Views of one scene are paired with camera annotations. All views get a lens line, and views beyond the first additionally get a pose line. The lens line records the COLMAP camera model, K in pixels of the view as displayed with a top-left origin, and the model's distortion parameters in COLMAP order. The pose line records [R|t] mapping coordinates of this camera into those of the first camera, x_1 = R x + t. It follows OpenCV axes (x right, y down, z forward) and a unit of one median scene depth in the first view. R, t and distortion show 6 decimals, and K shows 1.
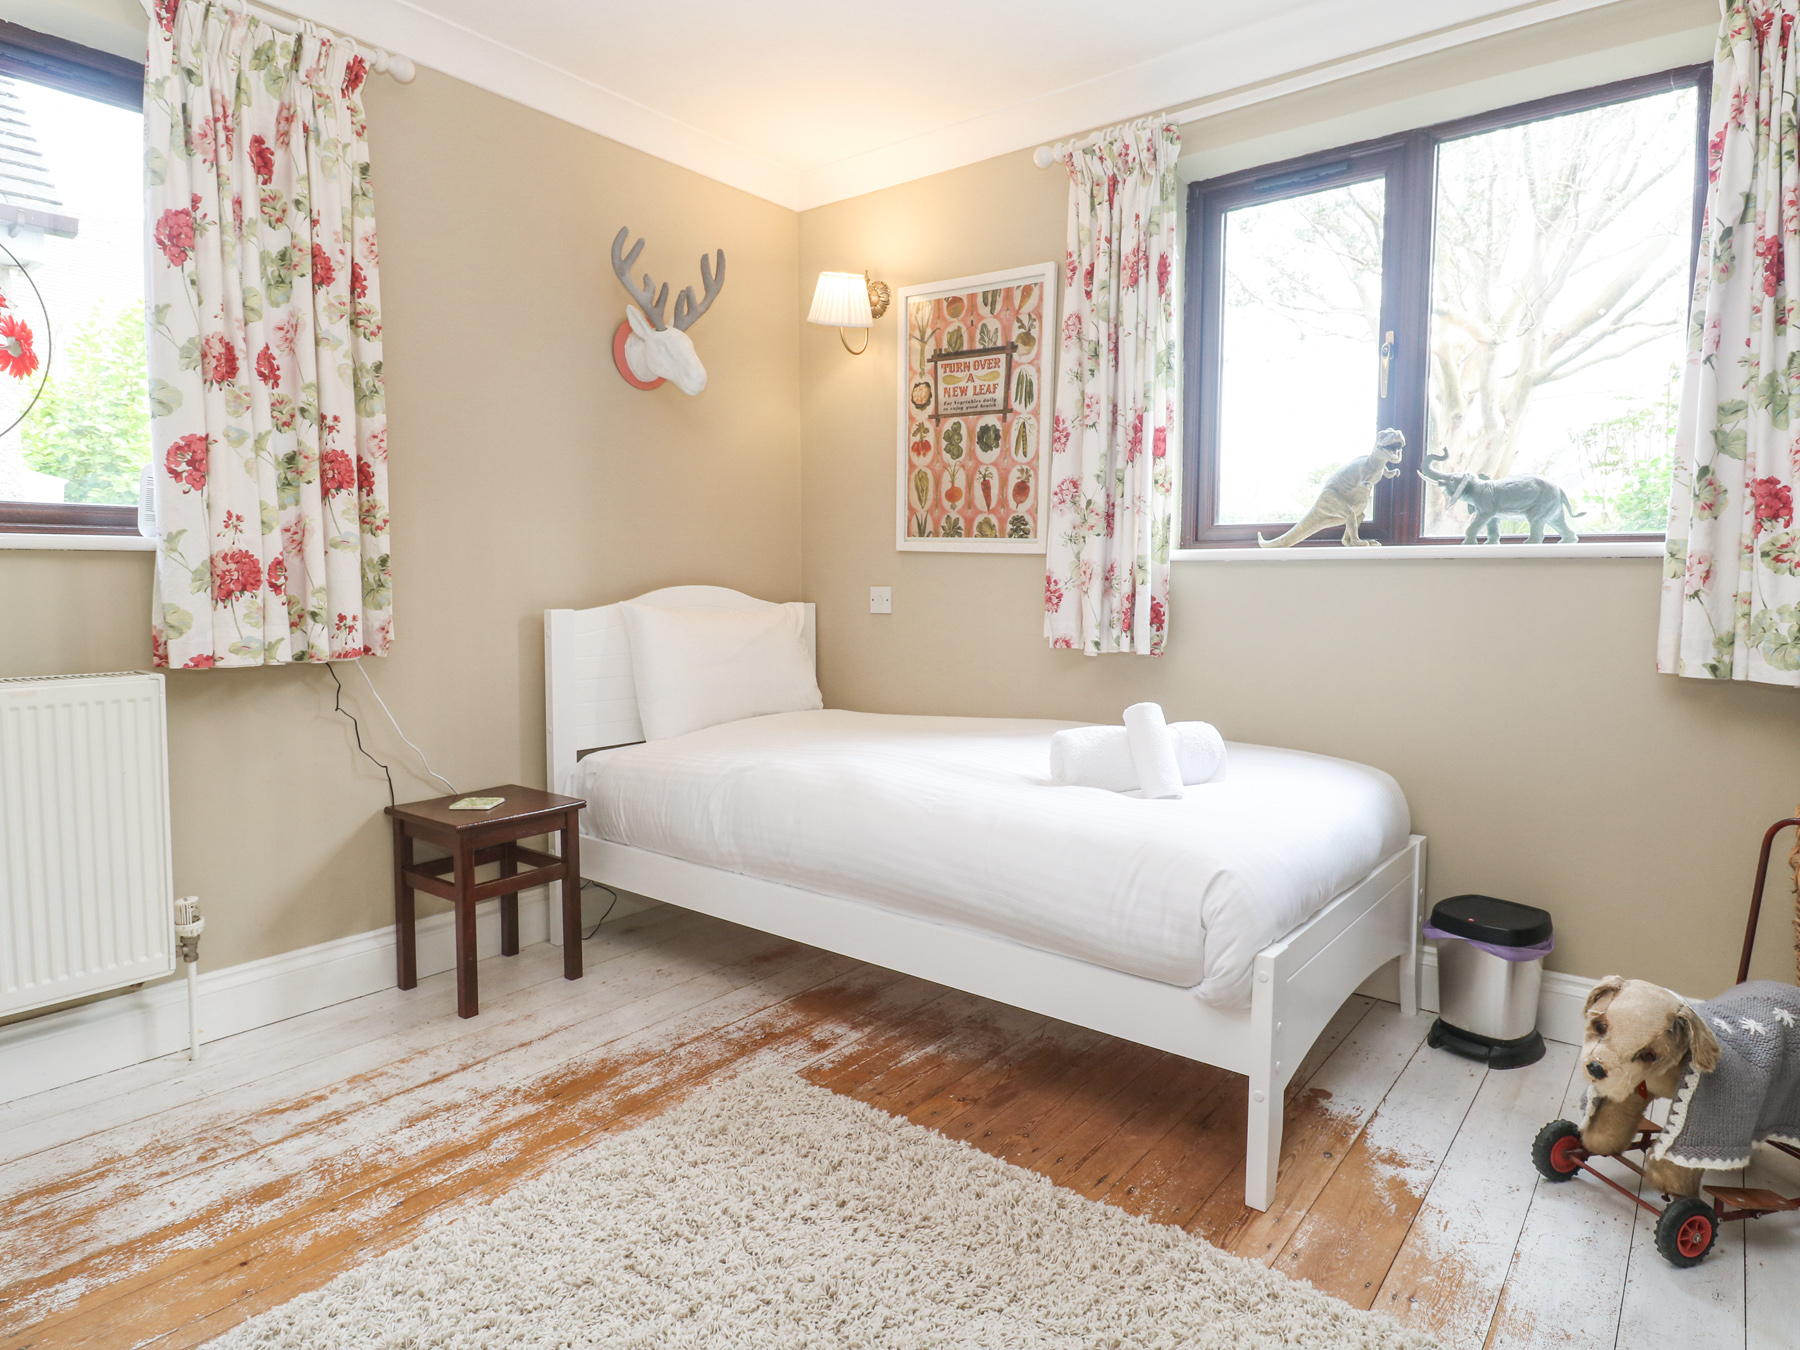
lens RADIAL K [[1018.6, 0, 904.0], [0, 1018.6, 650.1], [0, 0, 1]] dist [0.004139, -0.015295]
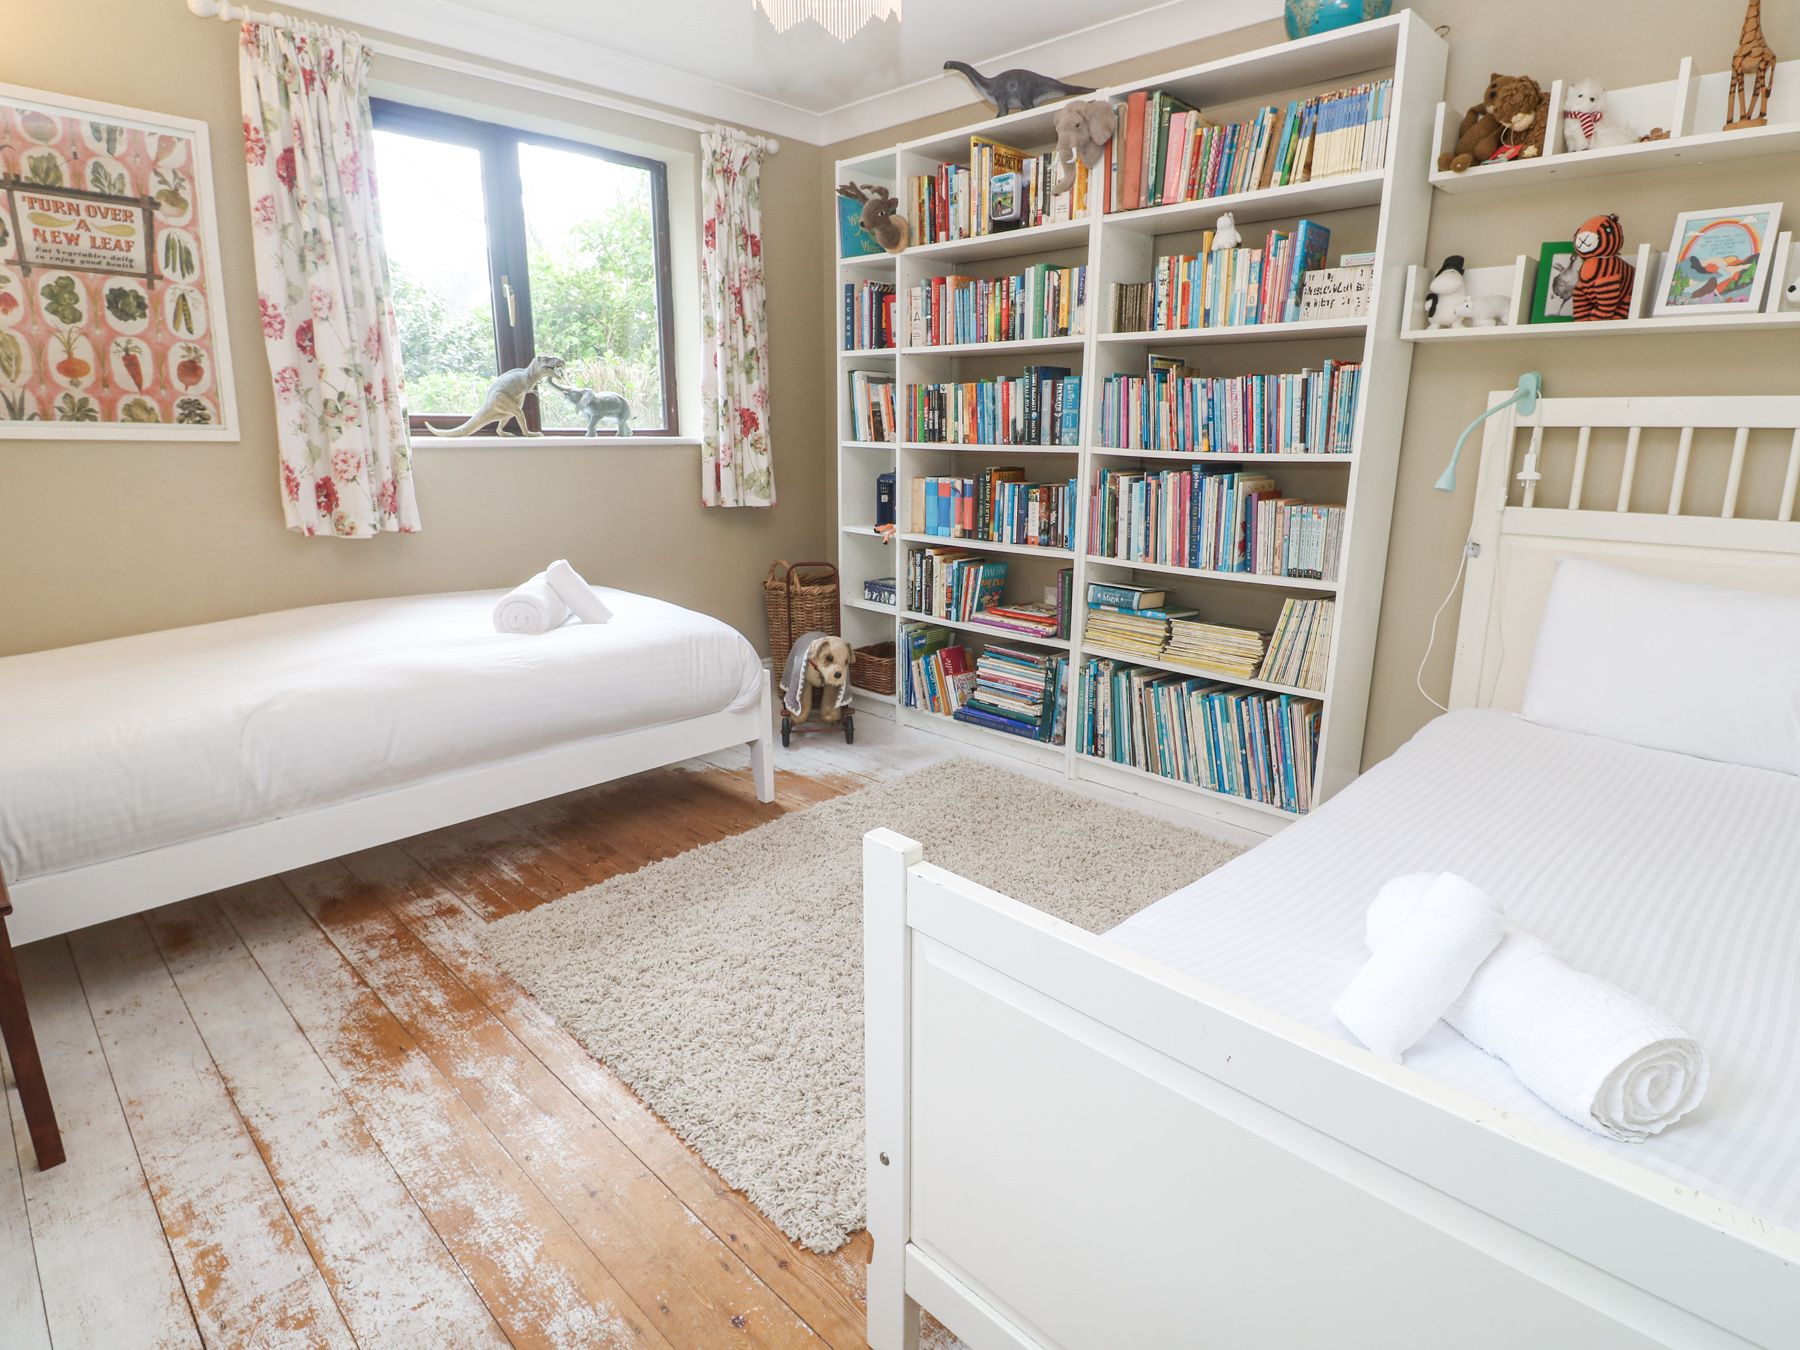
lens RADIAL K [[933.6, 0, 924.4], [0, 933.6, 646.9], [0, 0, 1]] dist [-0.002932, -0.012925]
pose [[0.115868, -0.228366, 0.966656, -0.675194], [0.065391, 0.972853, 0.221992, -0.058005], [-0.991110, 0.037489, 0.127656, 0.254772]]
